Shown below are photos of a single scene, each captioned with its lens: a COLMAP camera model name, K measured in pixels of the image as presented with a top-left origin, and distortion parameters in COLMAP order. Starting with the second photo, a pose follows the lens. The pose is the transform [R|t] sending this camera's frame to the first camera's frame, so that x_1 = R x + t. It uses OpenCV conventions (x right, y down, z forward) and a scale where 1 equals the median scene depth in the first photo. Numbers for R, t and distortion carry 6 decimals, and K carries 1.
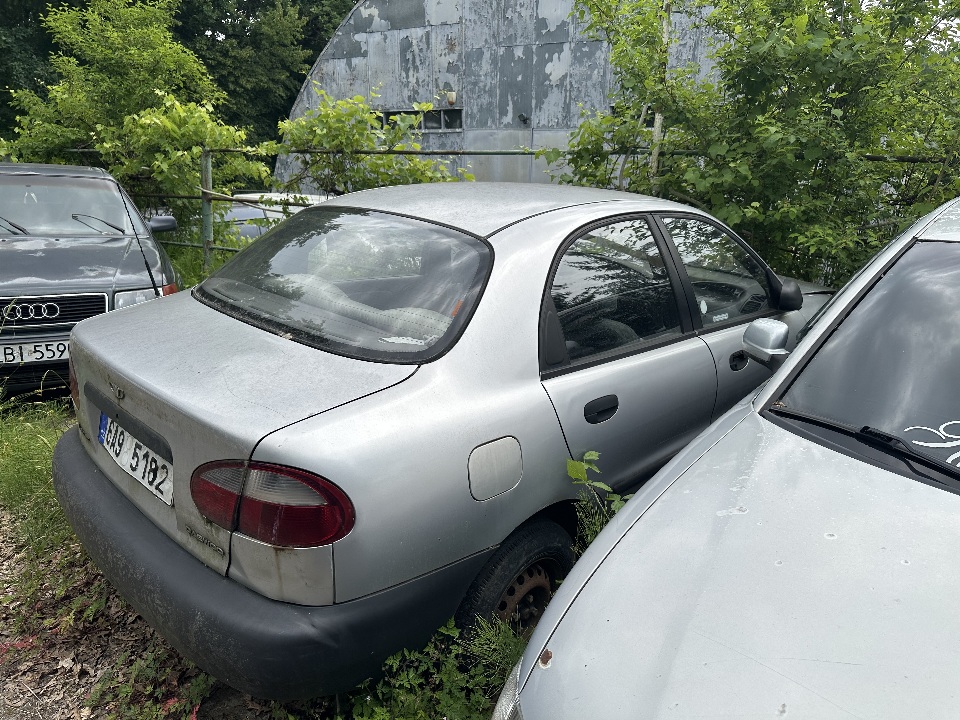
lens RADIAL K [[646.1, 0, 480.0], [0, 646.1, 360.0], [0, 0, 1]] dist [-0.003029, -0.001729]
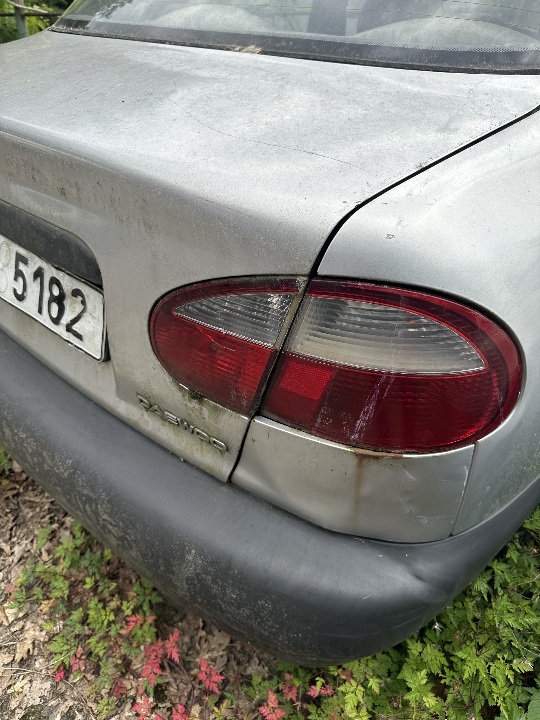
lens RADIAL K [[508.2, 0, 270.0], [0, 508.2, 360.0], [0, 0, 1]] dist [0.060169, -0.087240]
pose [[0.999625, -0.027358, 0.001488, -0.364783], [0.025538, 0.950055, 0.311037, 0.097269], [-0.009923, -0.310882, 0.950397, 0.625214]]
